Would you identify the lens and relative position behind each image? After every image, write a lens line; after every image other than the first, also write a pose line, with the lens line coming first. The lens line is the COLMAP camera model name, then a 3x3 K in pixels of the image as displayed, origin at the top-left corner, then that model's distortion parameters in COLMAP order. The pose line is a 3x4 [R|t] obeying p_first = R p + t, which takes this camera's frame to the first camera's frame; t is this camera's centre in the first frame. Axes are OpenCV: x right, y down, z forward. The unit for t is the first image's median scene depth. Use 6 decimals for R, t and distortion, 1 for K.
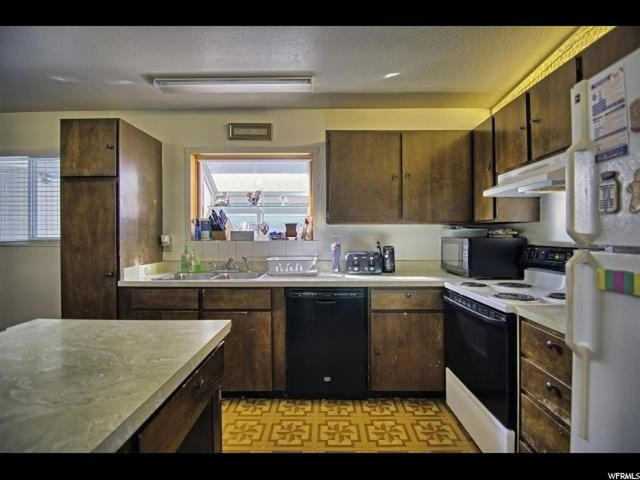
lens RADIAL K [[306.7, 0, 324.8], [0, 306.7, 235.5], [0, 0, 1]] dist [-0.022237, -0.000981]
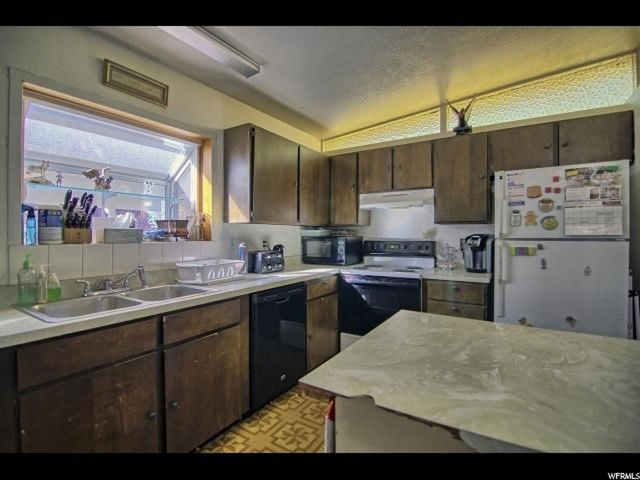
lens RADIAL K [[306.7, 0, 323.7], [0, 306.7, 237.6], [0, 0, 1]] dist [-0.022237, -0.000981]
pose [[0.526759, -0.010067, 0.849955, -0.772451], [0.002876, 0.999945, 0.010061, -0.000500], [-0.850010, -0.002855, 0.526759, 0.356252]]
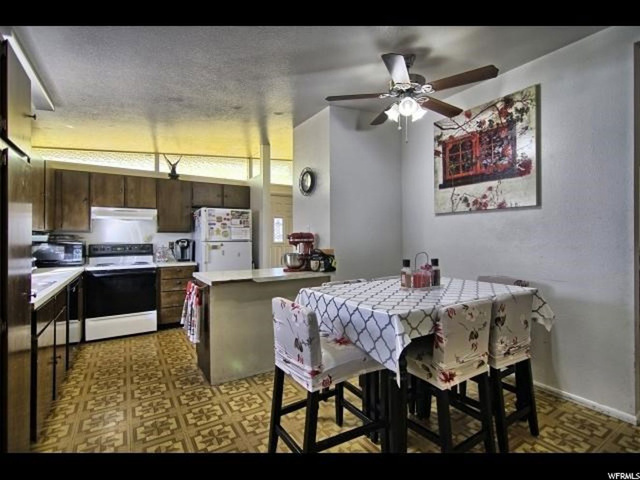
lens RADIAL K [[306.7, 0, 320.6], [0, 306.7, 237.3], [0, 0, 1]] dist [-0.022237, -0.000981]
pose [[-0.549728, 0.005547, 0.835325, -1.657953], [0.004335, 0.999983, -0.003787, -0.000275], [-0.835332, 0.001539, -0.549743, 0.833367]]
